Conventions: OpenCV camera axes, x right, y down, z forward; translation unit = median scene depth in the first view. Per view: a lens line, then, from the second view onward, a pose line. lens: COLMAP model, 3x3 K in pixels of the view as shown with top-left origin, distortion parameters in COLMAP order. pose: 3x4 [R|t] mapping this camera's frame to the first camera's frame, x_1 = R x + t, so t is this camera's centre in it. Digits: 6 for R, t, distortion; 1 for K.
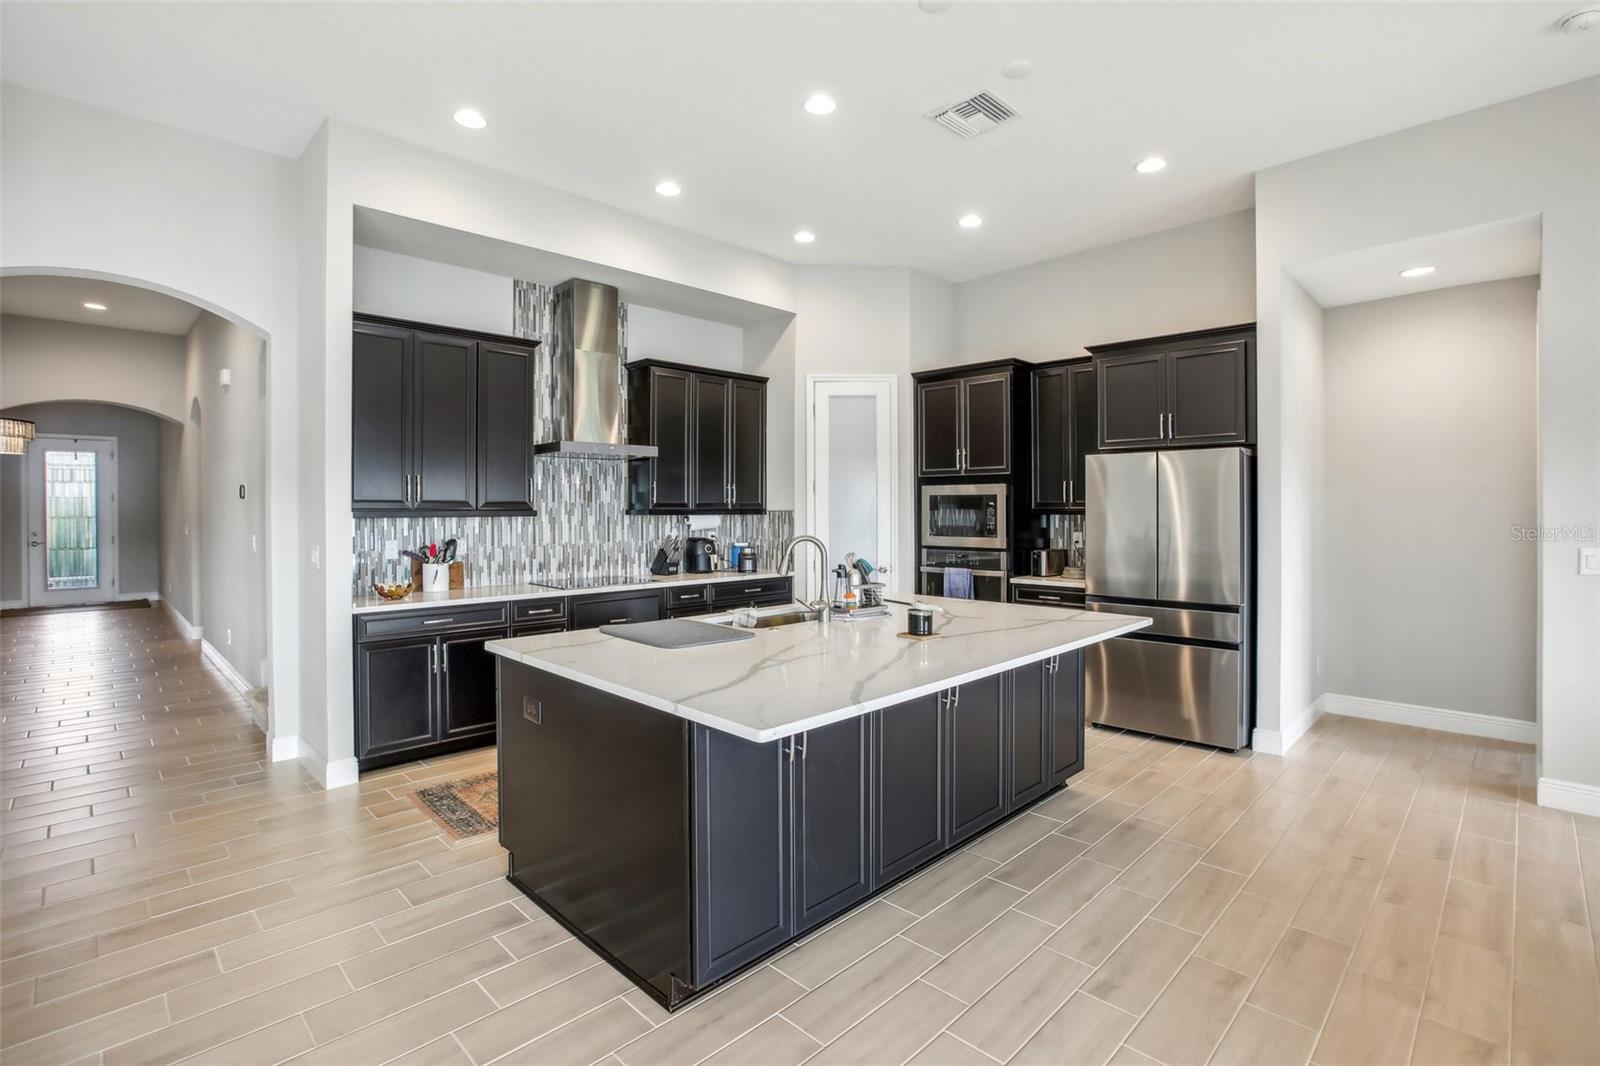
lens RADIAL K [[755.1, 0, 792.5], [0, 755.1, 504.9], [0, 0, 1]] dist [-0.043973, 0.014473]
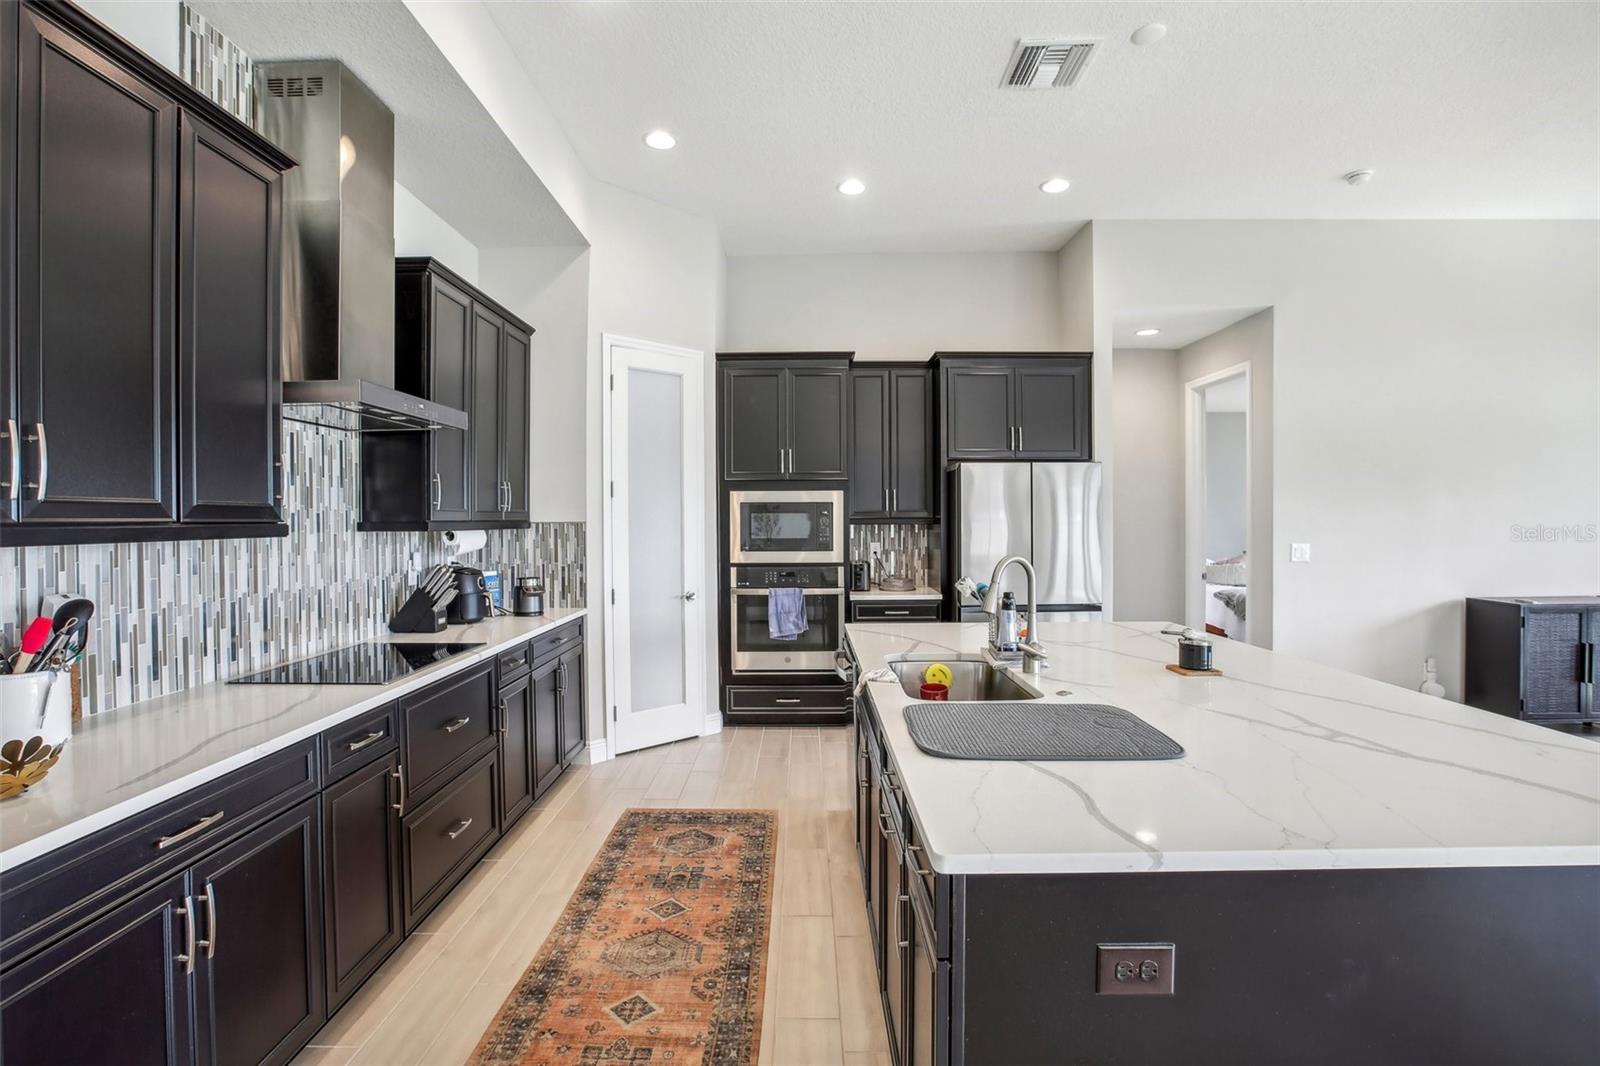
lens RADIAL K [[739.9, 0, 797.2], [0, 739.9, 517.5], [0, 0, 1]] dist [-0.027373, 0.000913]
pose [[0.713181, -0.001993, 0.700977, -0.363365], [0.002139, 0.999997, 0.000666, 0.003452], [-0.700977, 0.001024, 0.713184, 0.390374]]
